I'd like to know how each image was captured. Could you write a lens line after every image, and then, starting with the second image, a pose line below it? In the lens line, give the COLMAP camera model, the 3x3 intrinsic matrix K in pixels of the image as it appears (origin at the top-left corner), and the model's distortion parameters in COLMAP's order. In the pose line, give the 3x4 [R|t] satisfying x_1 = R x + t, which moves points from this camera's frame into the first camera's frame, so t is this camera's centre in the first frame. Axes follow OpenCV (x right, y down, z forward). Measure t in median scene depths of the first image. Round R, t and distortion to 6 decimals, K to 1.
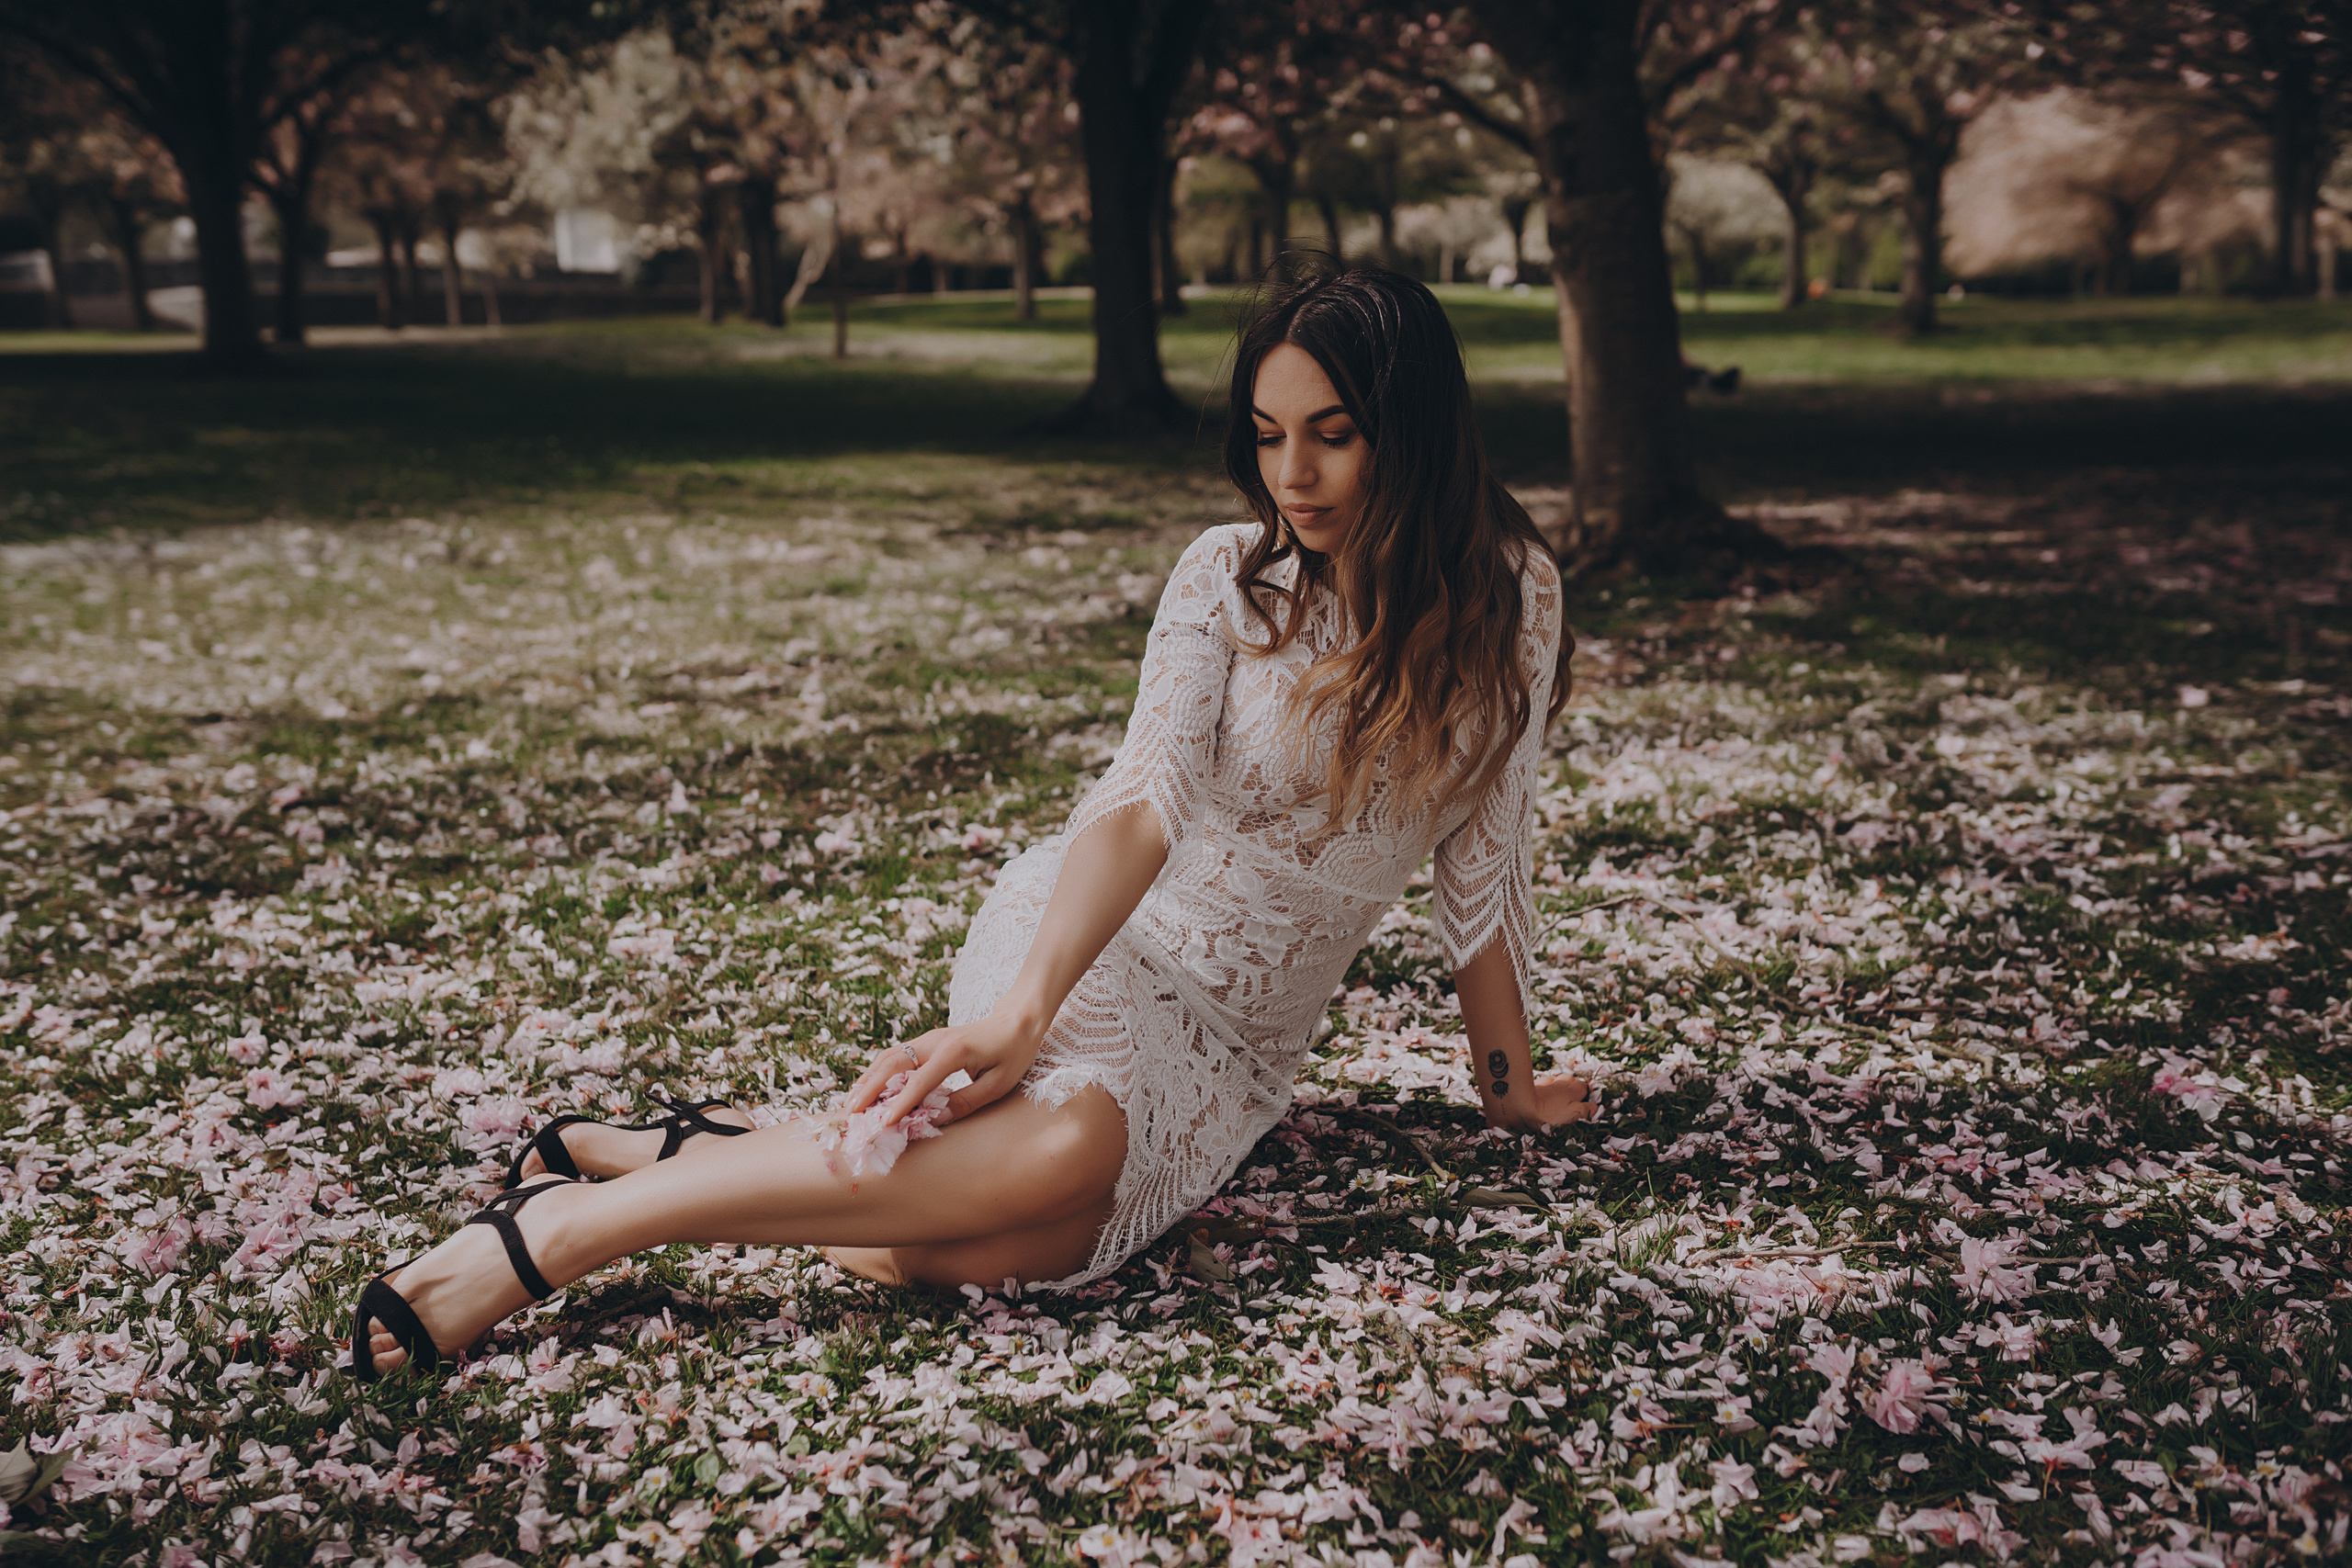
lens RADIAL K [[2402.1, 0, 1167.8], [0, 2402.1, 785.3], [0, 0, 1]] dist [-0.035574, 0.000000]
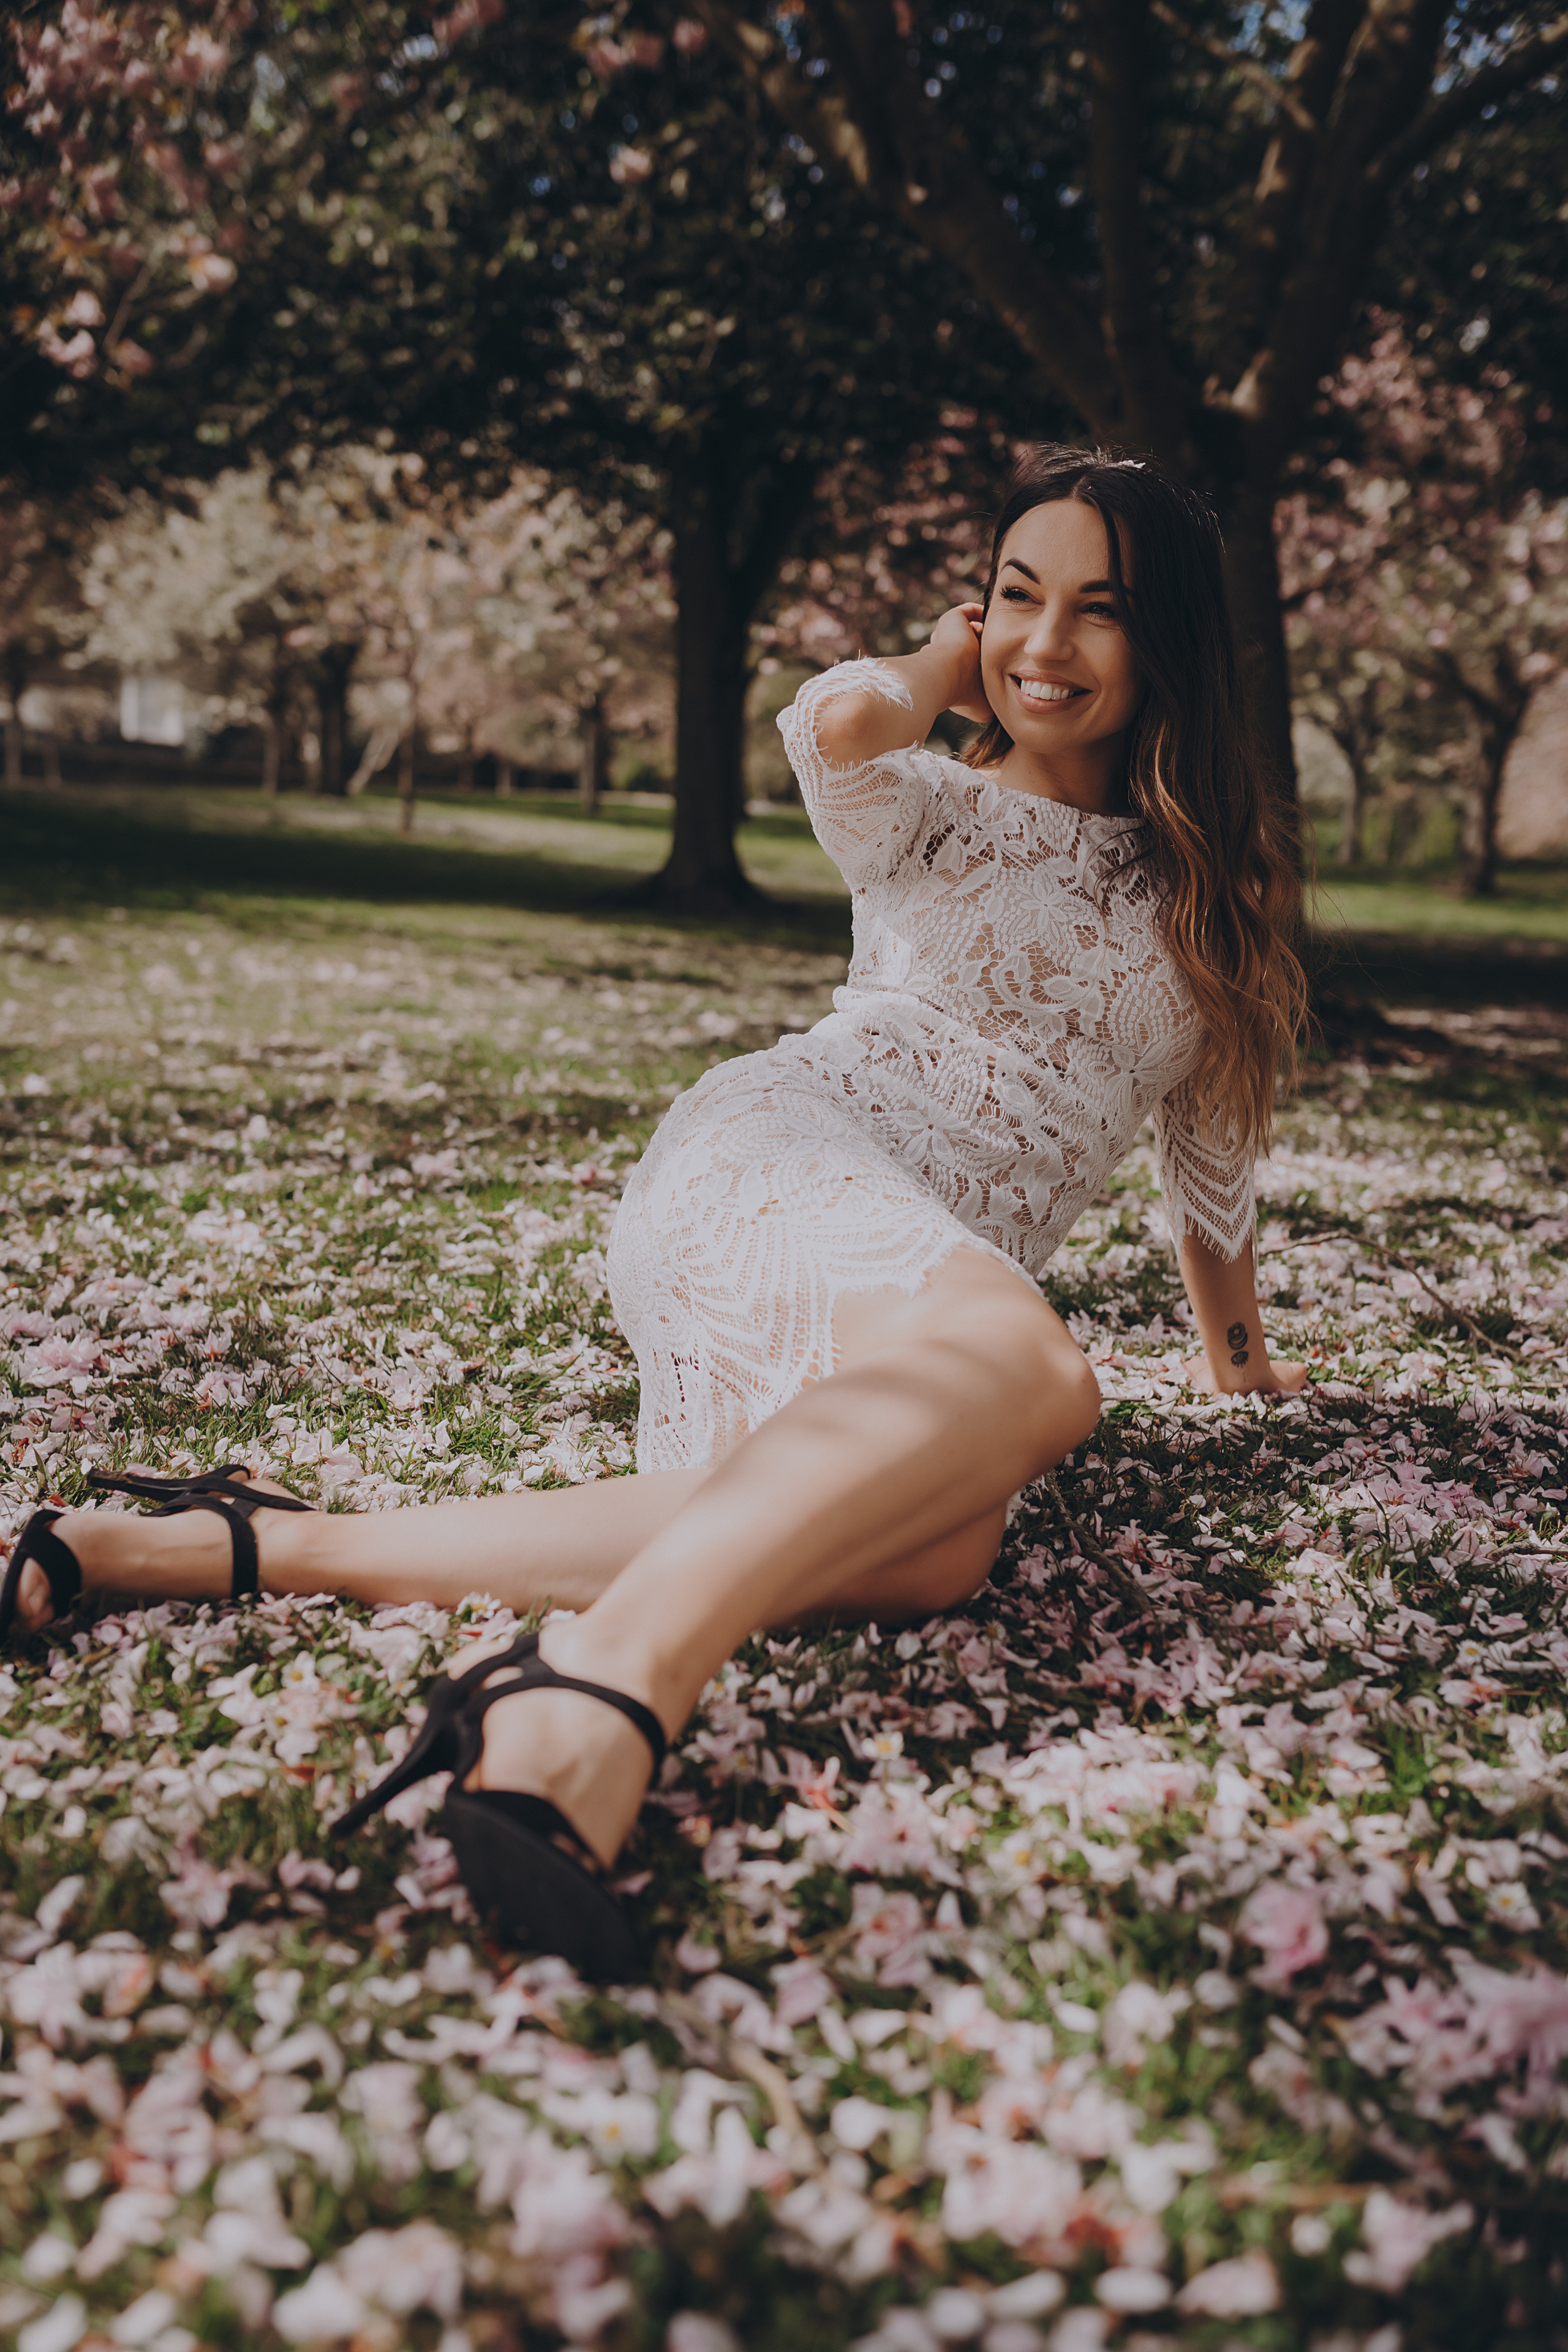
lens RADIAL K [[2402.3, 0, 793.4], [0, 2402.3, 1185.0], [0, 0, 1]] dist [-0.035574, 0.000000]
pose [[0.996447, 0.074476, 0.039331, -0.039497], [-0.072327, 0.995946, -0.053490, 0.073882], [-0.043155, 0.050456, 0.997793, 0.084346]]
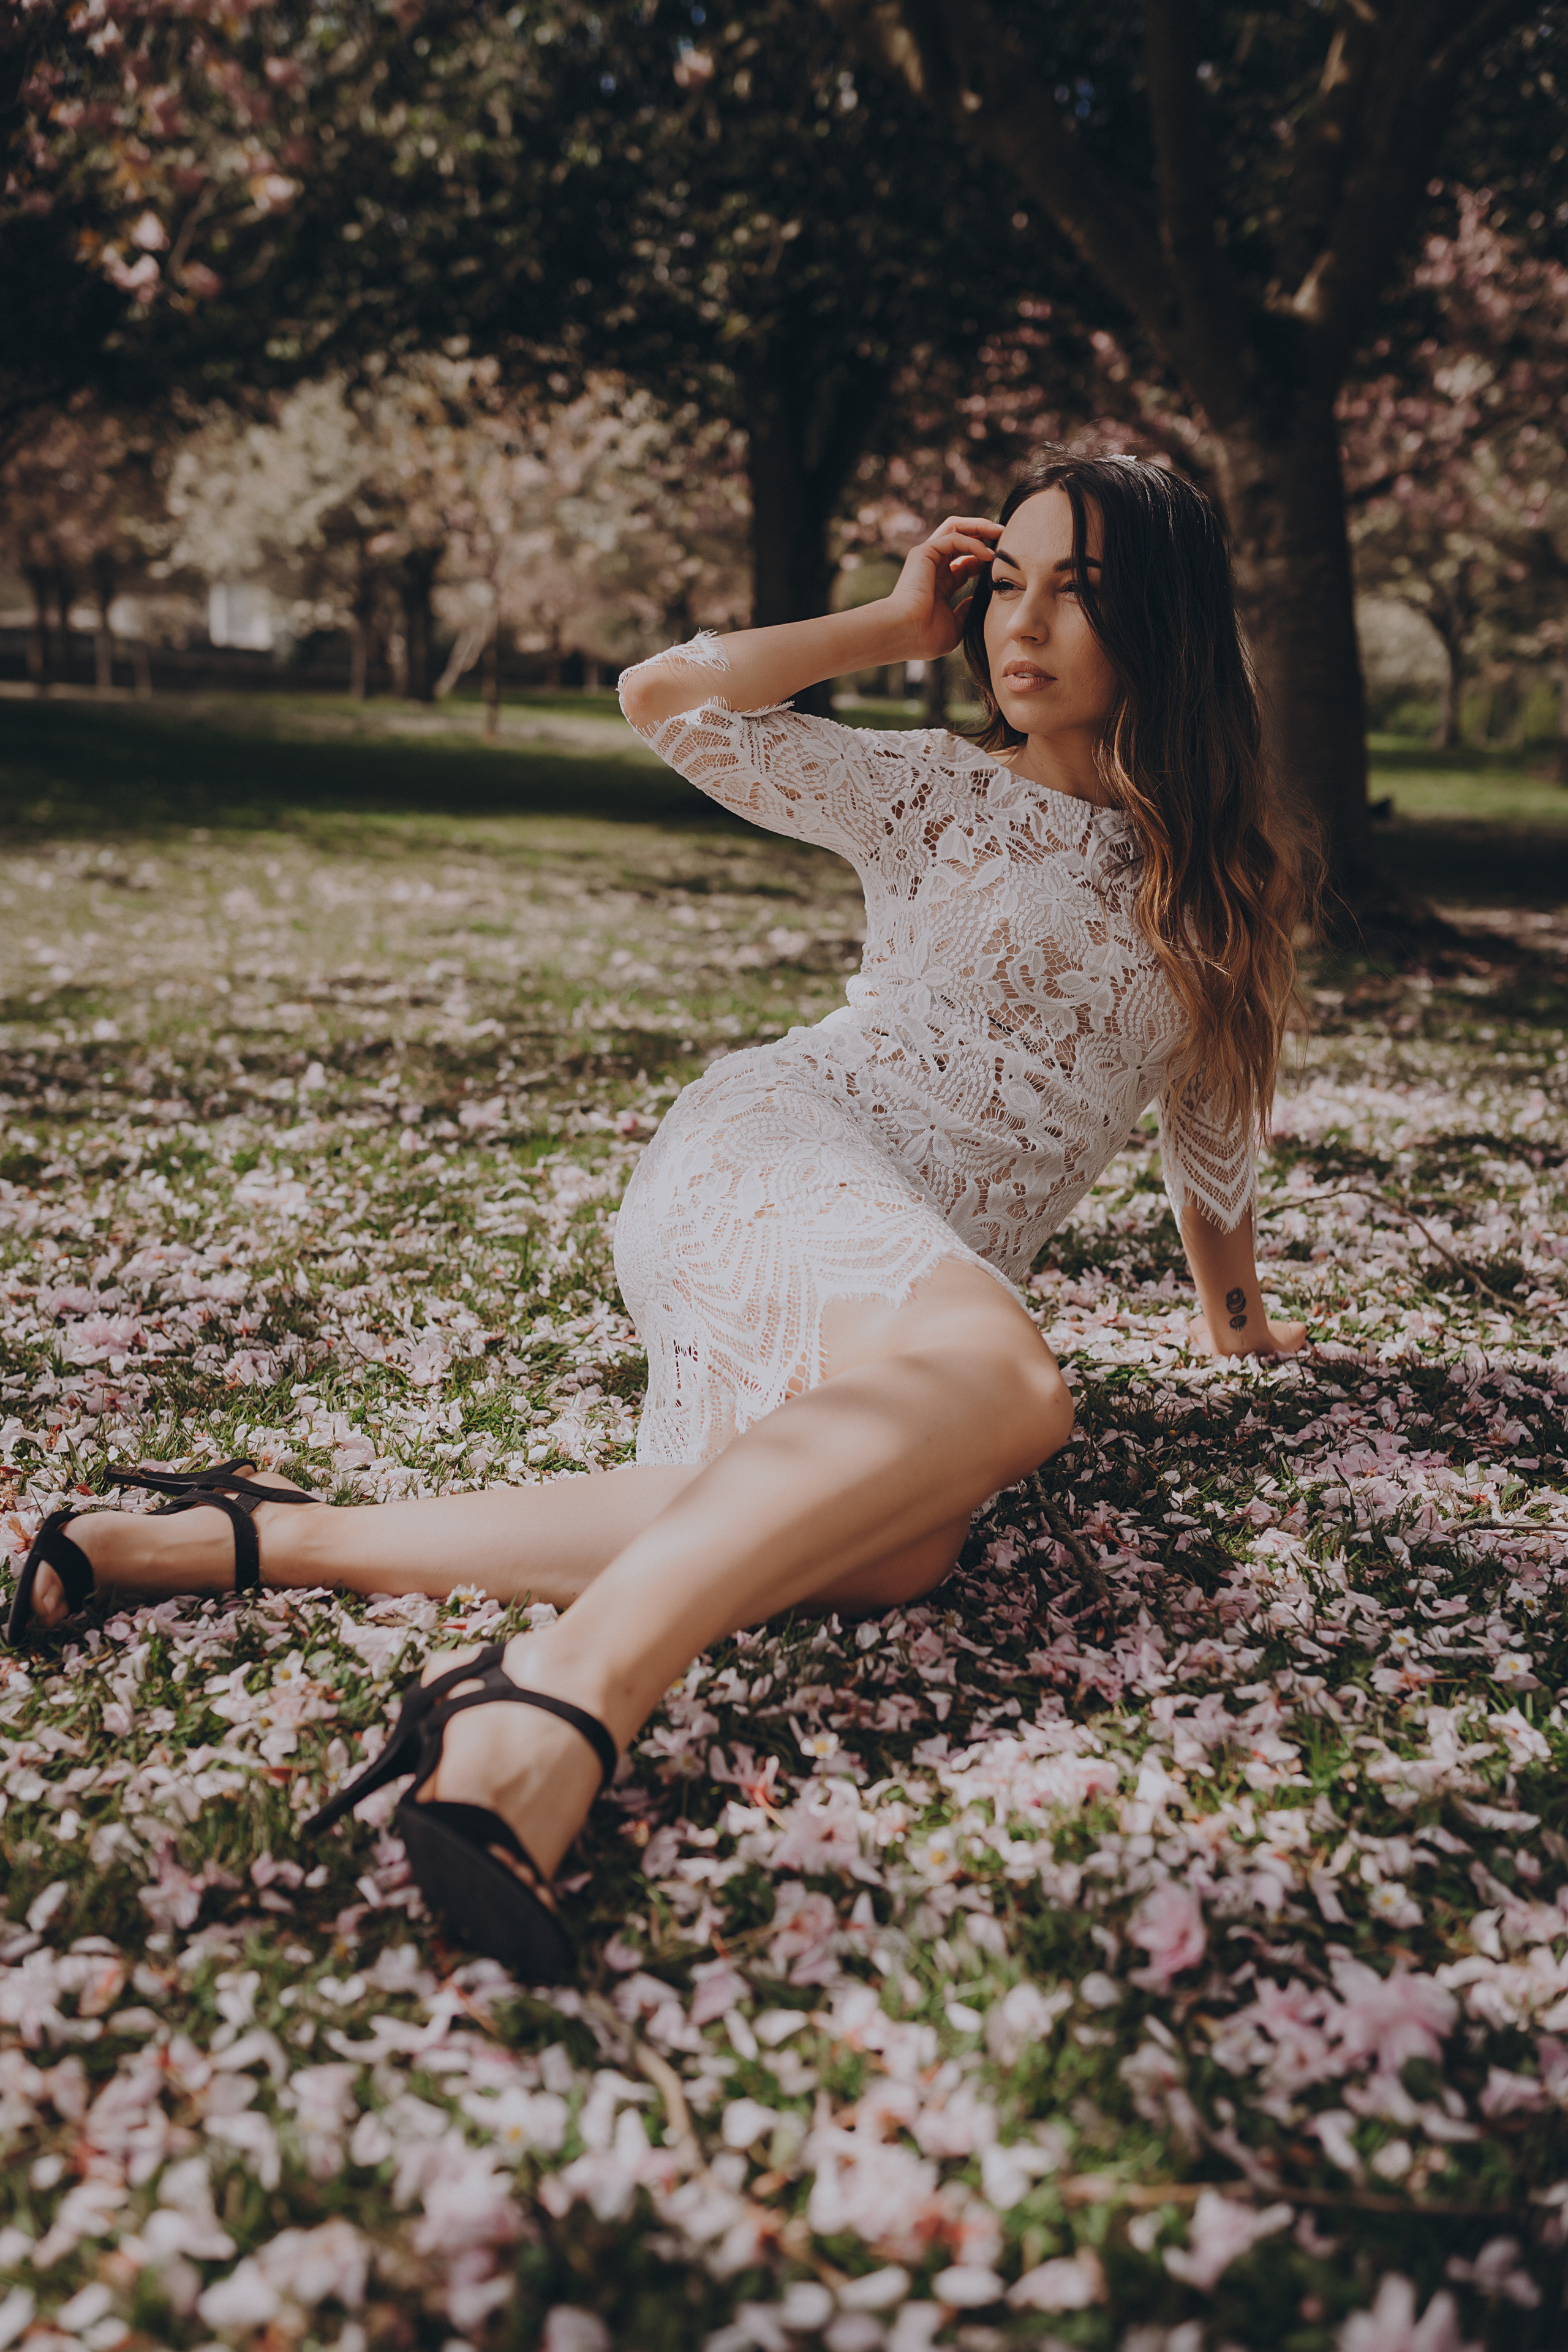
lens RADIAL K [[2402.3, 0, 789.1], [0, 2402.3, 1185.5], [0, 0, 1]] dist [-0.035574, 0.000000]
pose [[0.998181, 0.060282, 0.000302, -0.017401], [-0.060279, 0.998161, -0.006423, 0.051746], [-0.000688, 0.006393, 0.999979, 0.062852]]
